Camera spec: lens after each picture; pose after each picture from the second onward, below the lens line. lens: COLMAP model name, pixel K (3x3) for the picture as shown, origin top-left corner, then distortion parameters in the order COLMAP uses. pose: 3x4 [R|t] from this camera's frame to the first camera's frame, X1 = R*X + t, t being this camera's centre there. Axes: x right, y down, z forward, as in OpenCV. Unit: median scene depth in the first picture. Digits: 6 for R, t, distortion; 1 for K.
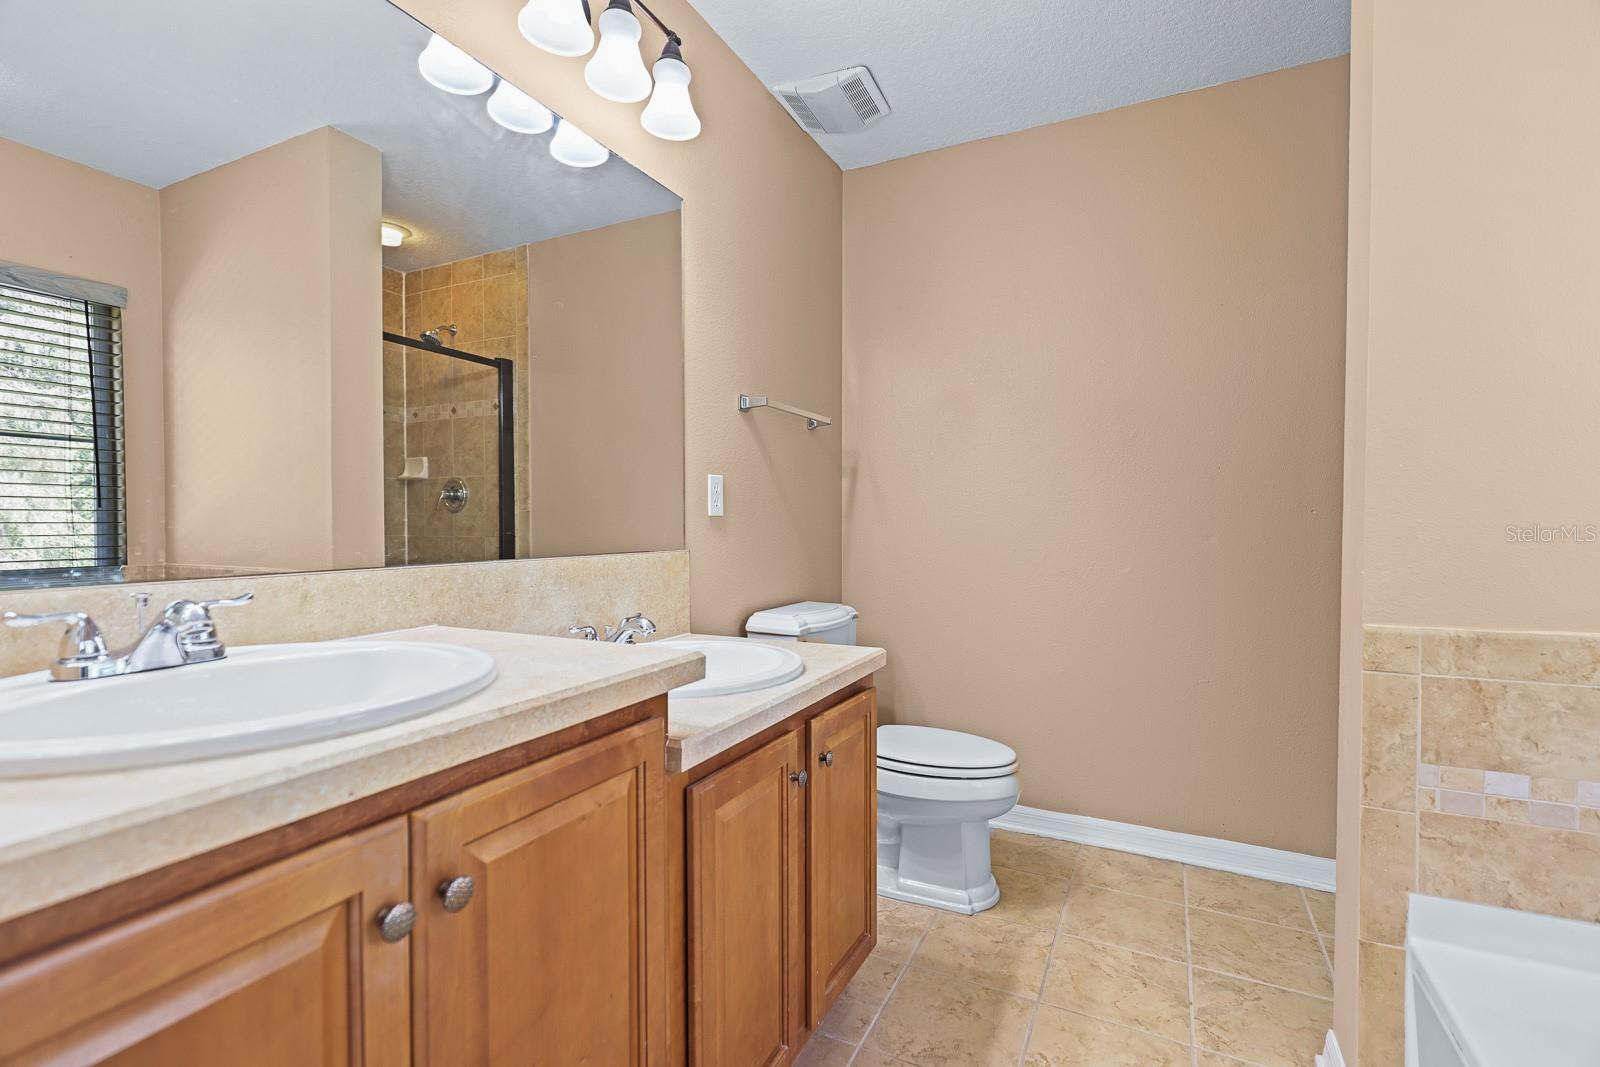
lens RADIAL K [[731.2, 0, 798.8], [0, 731.2, 537.6], [0, 0, 1]] dist [-0.001315, -0.000434]
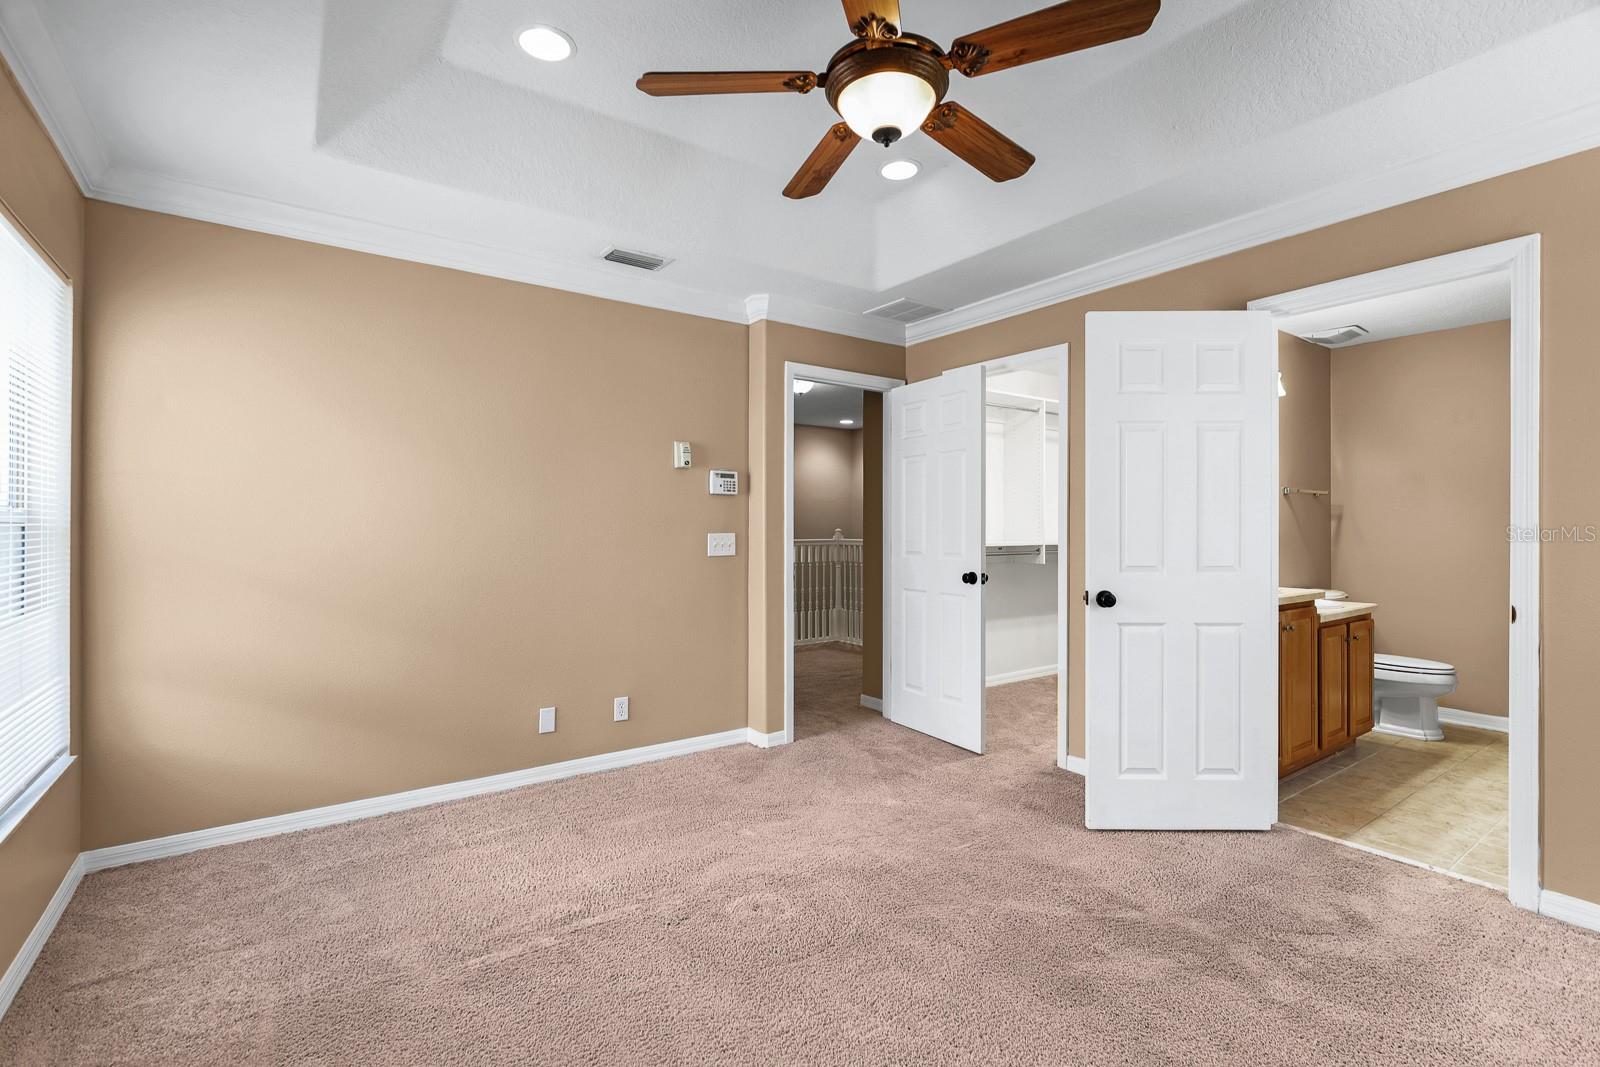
lens RADIAL K [[731.2, 0, 812.8], [0, 731.2, 525.6], [0, 0, 1]] dist [-0.001315, -0.000434]
pose [[0.887027, -0.003237, -0.461706, -0.343393], [-0.009381, 0.999643, -0.025031, -0.025552], [0.461622, 0.026535, 0.886680, -1.636638]]
